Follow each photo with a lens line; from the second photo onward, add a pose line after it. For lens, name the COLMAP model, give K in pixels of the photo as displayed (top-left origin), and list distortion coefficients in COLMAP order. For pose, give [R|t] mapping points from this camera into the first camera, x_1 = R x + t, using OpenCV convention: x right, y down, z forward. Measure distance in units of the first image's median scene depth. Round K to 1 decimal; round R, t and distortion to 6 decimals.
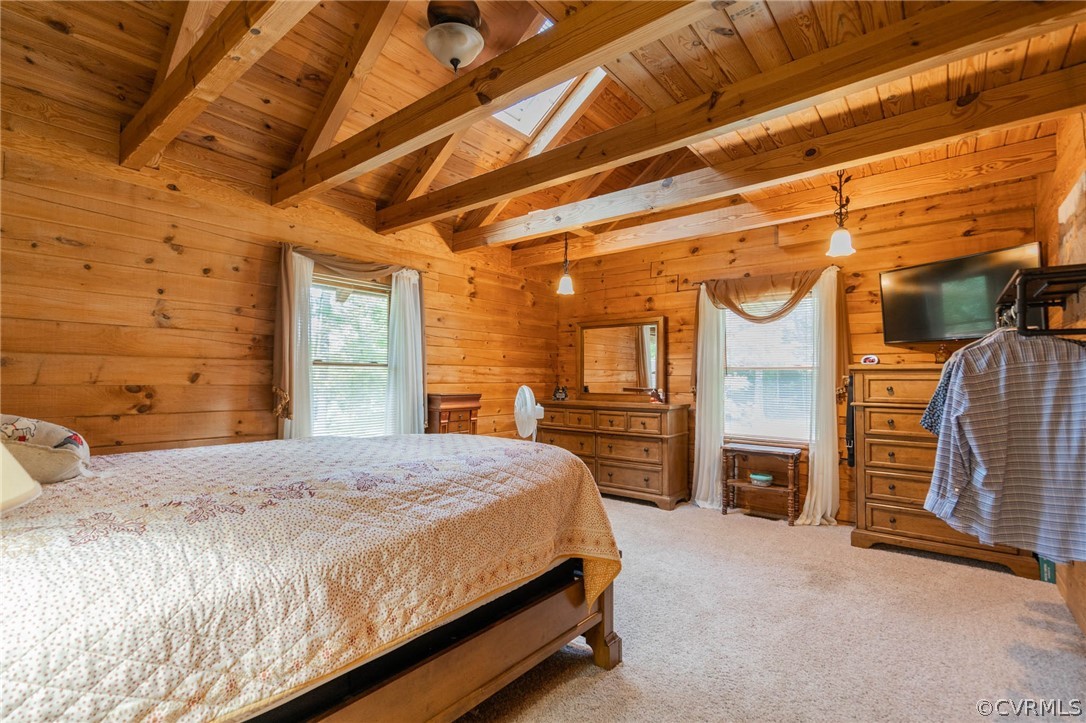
lens RADIAL K [[495.7, 0, 541.0], [0, 495.7, 364.8], [0, 0, 1]] dist [0.003342, -0.000918]
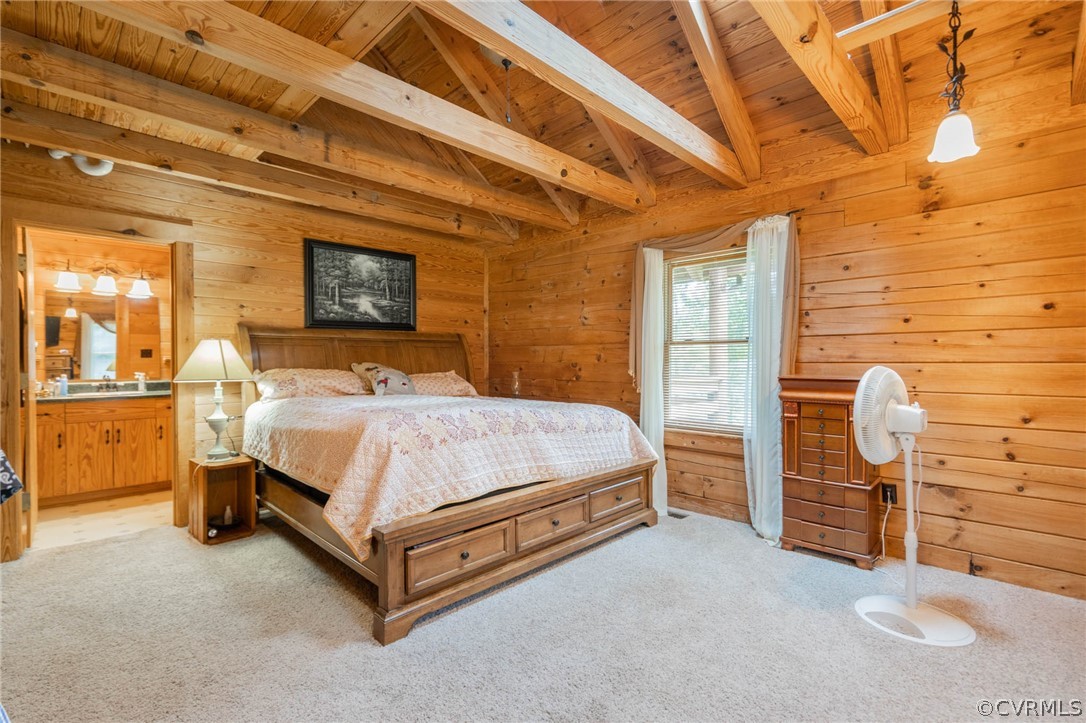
lens RADIAL K [[495.7, 0, 540.5], [0, 495.7, 361.3], [0, 0, 1]] dist [0.003342, -0.000918]
pose [[-0.097787, 0.005723, -0.995191, 0.724807], [0.039714, 0.999209, 0.001843, 0.025662], [0.994415, -0.039343, -0.097937, 0.929162]]
